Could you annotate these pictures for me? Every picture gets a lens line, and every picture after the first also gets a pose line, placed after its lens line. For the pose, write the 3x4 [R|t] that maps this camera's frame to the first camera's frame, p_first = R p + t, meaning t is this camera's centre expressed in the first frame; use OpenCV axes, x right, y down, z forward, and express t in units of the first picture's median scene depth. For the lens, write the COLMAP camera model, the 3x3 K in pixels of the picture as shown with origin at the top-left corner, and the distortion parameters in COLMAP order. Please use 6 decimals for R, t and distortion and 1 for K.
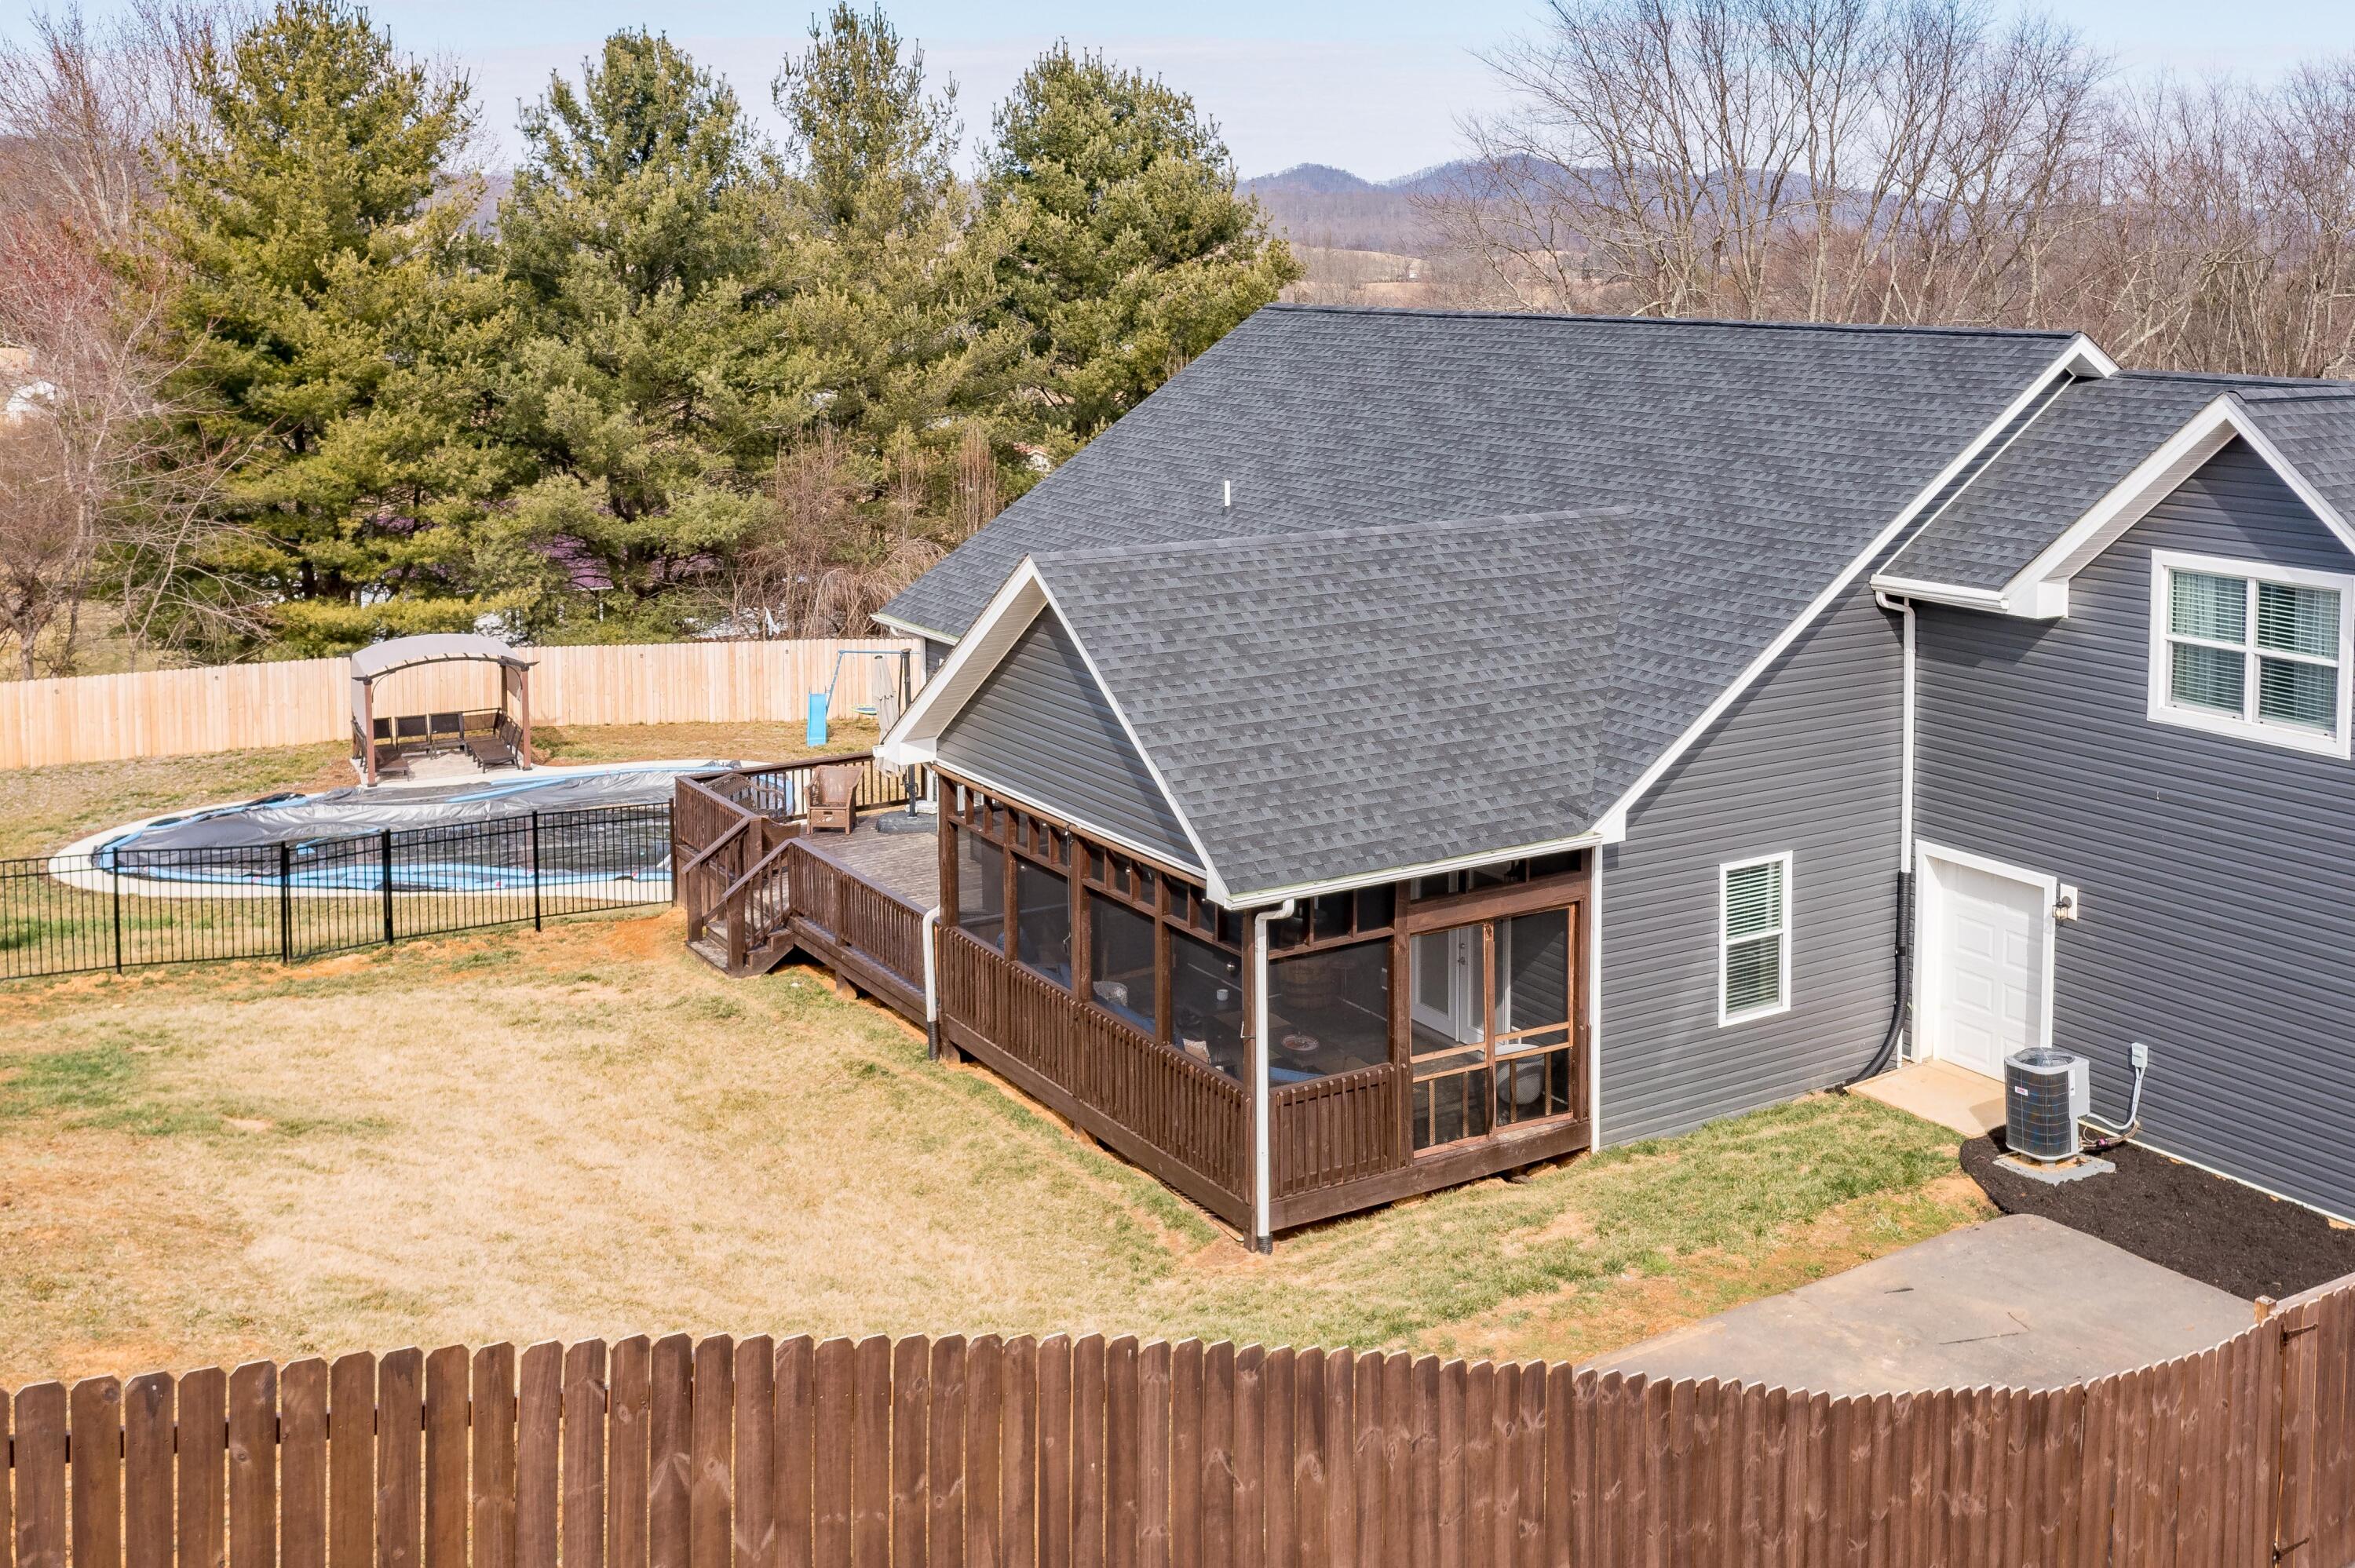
lens RADIAL K [[2354.6, 0, 1348.5], [0, 2354.6, 441.0], [0, 0, 1]] dist [-0.010397, -0.011469]
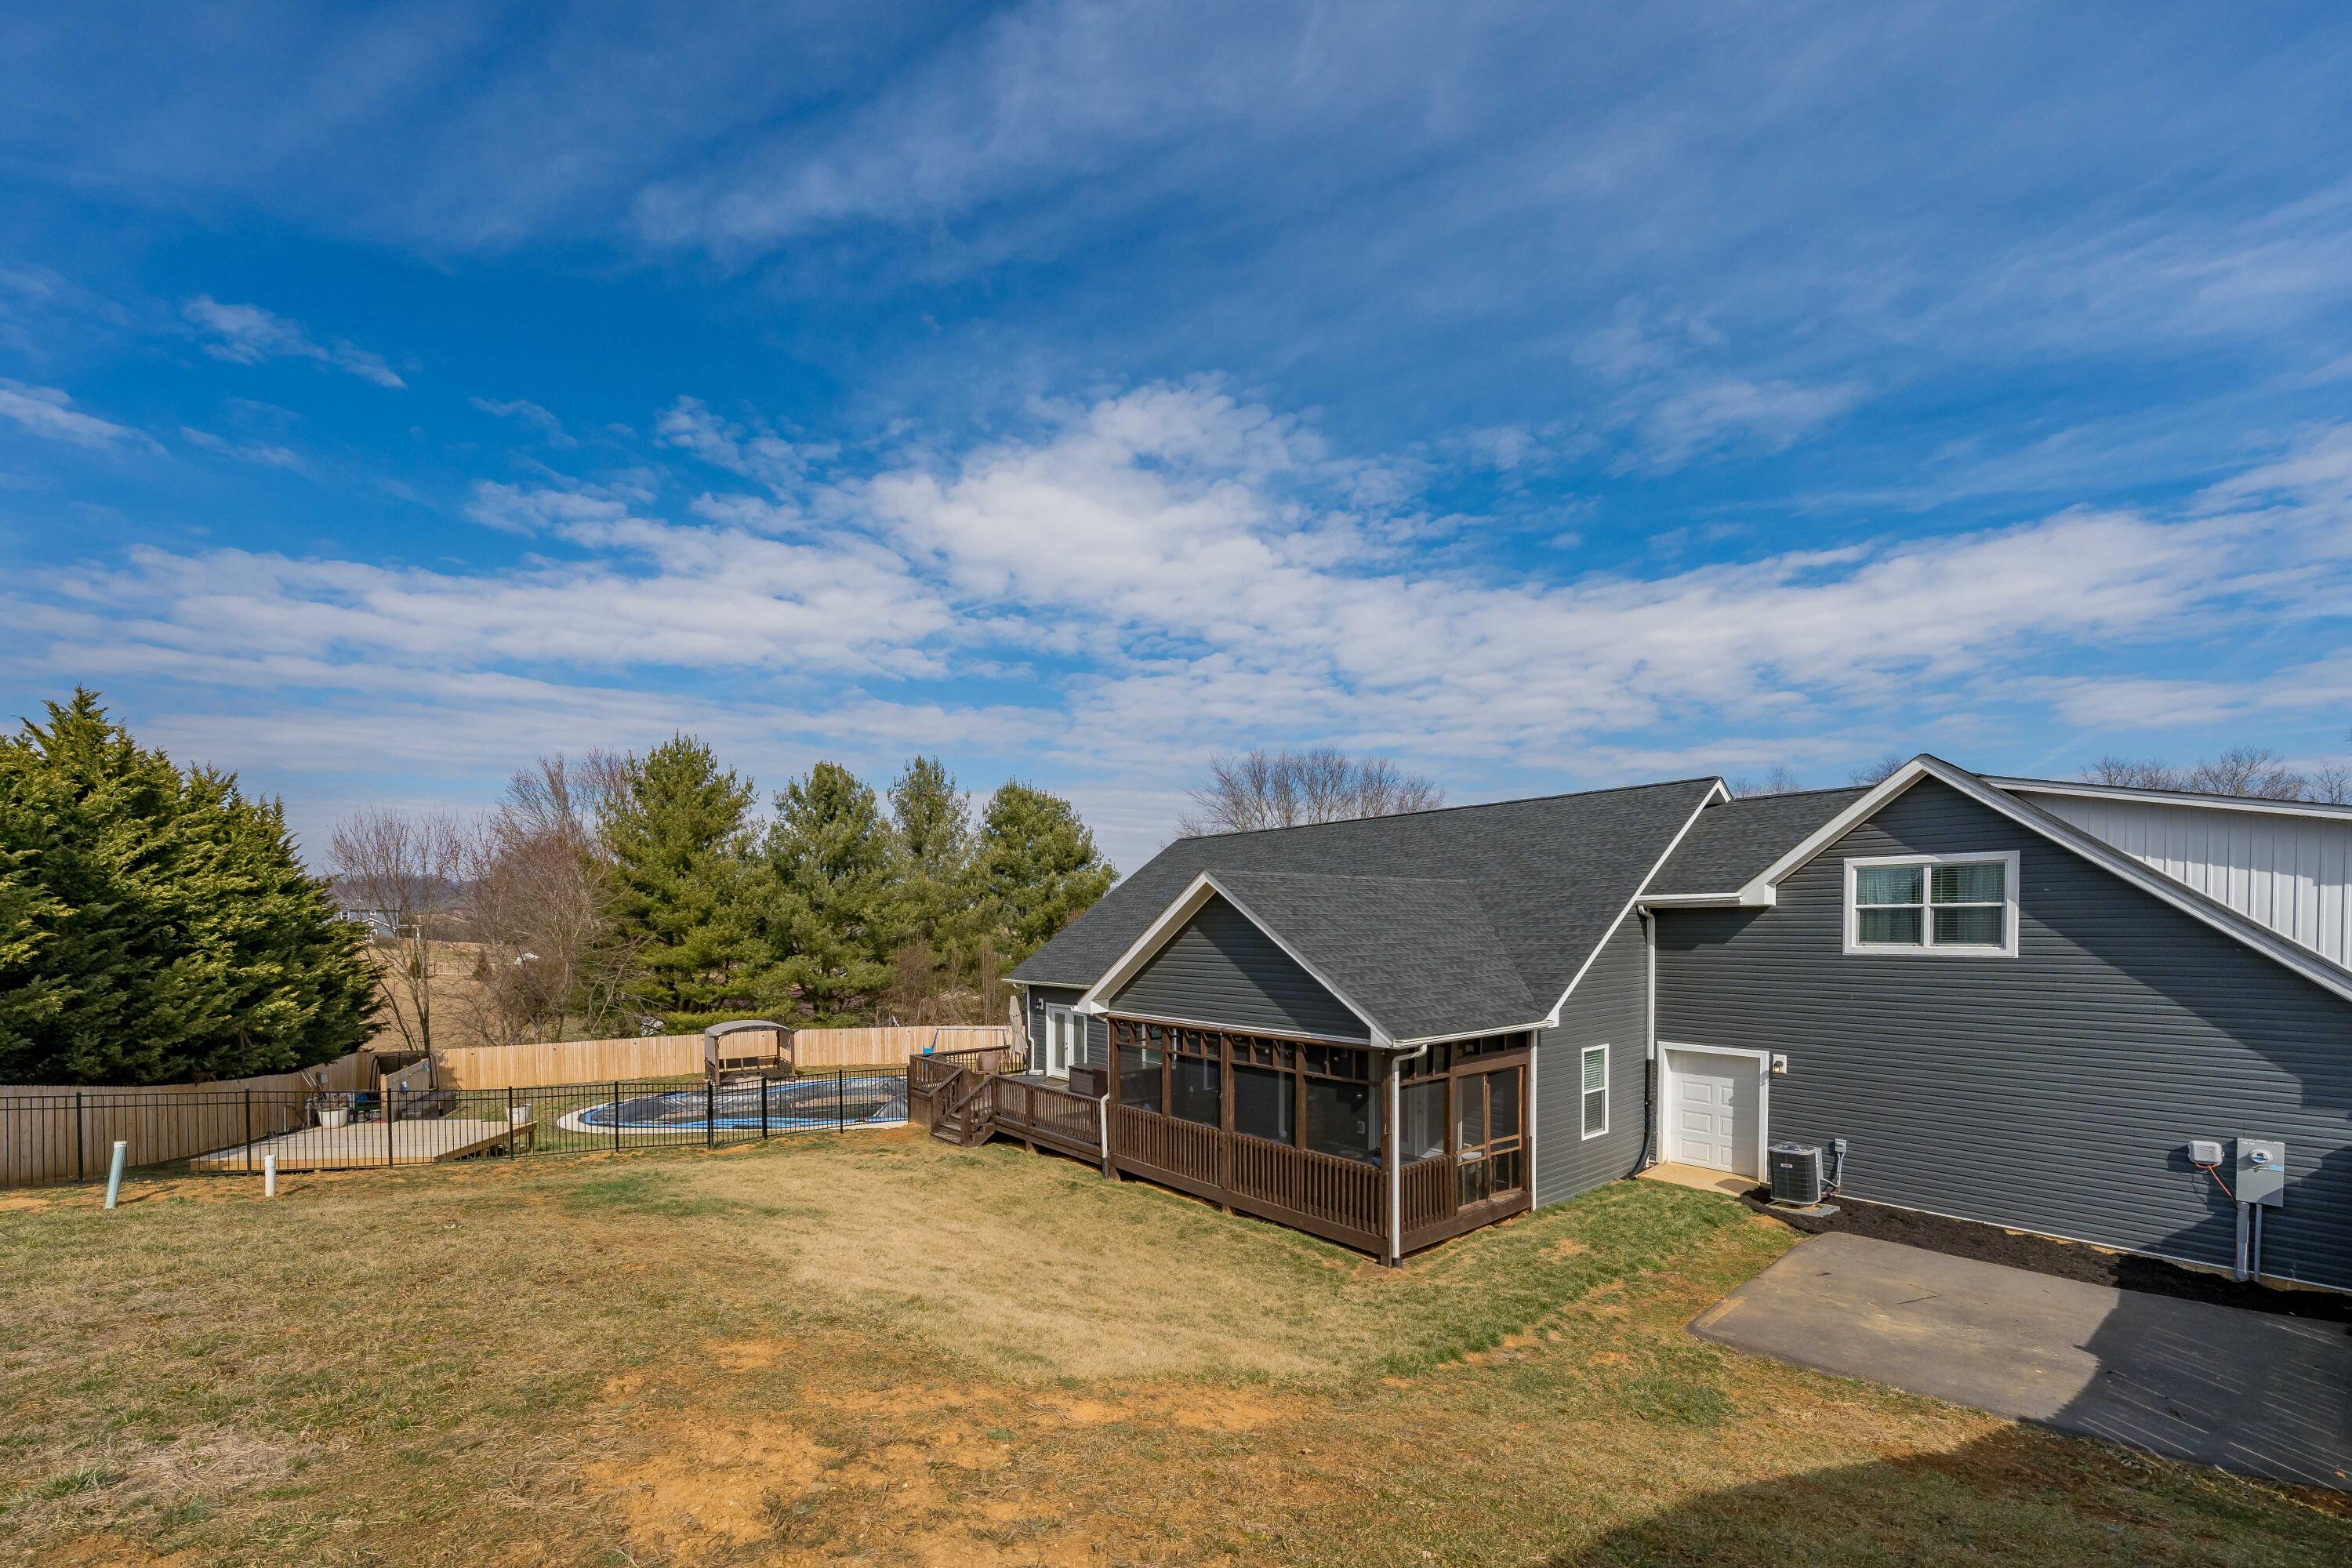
lens RADIAL K [[903.7, 0, 1136.4], [0, 903.7, 967.7], [0, 0, 1]] dist [-0.000866, -0.000075]
pose [[0.996023, -0.001277, 0.089089, -0.185270], [0.004425, 0.999372, -0.035152, 0.108844], [-0.088989, 0.035406, 0.995403, 0.264946]]
